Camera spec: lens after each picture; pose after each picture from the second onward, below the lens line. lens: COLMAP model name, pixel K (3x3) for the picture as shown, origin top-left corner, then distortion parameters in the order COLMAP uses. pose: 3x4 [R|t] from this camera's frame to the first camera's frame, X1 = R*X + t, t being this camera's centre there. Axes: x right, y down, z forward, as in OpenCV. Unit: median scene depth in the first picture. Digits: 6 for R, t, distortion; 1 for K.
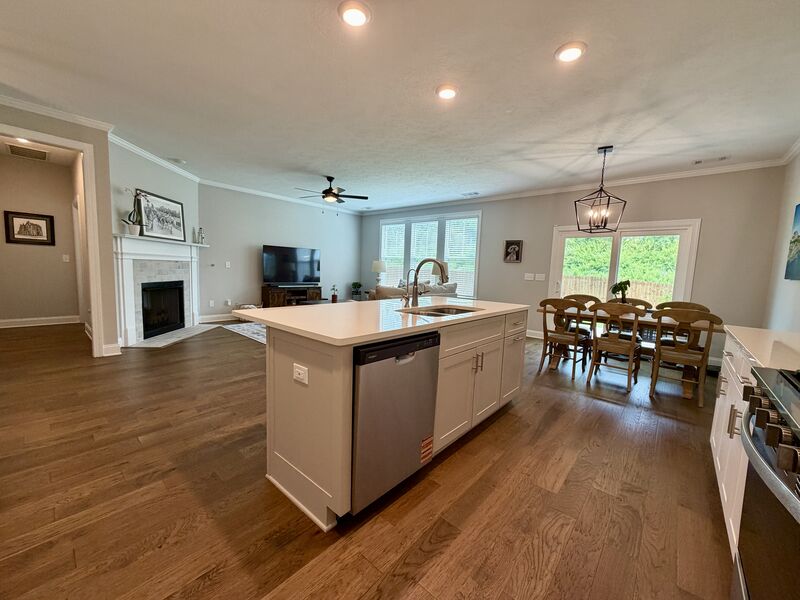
lens RADIAL K [[307.6, 0, 400.0], [0, 307.6, 300.0], [0, 0, 1]] dist [-0.000427, -0.000071]
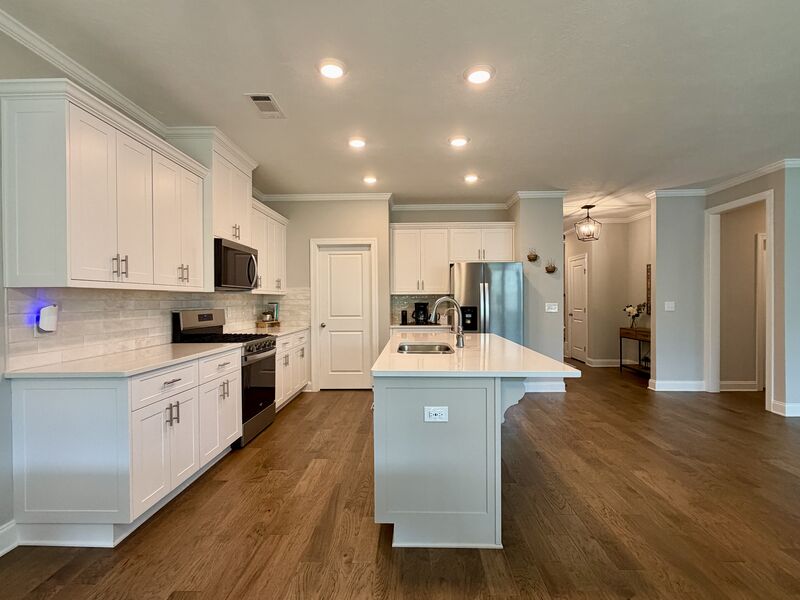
lens RADIAL K [[387.9, 0, 400.0], [0, 387.9, 300.0], [0, 0, 1]] dist [0.001283, 0.000156]
pose [[-0.766489, -0.036206, -0.641236, 0.579150], [-0.093004, 0.994143, 0.055038, -0.100955], [0.635488, 0.101824, -0.765367, 1.072103]]
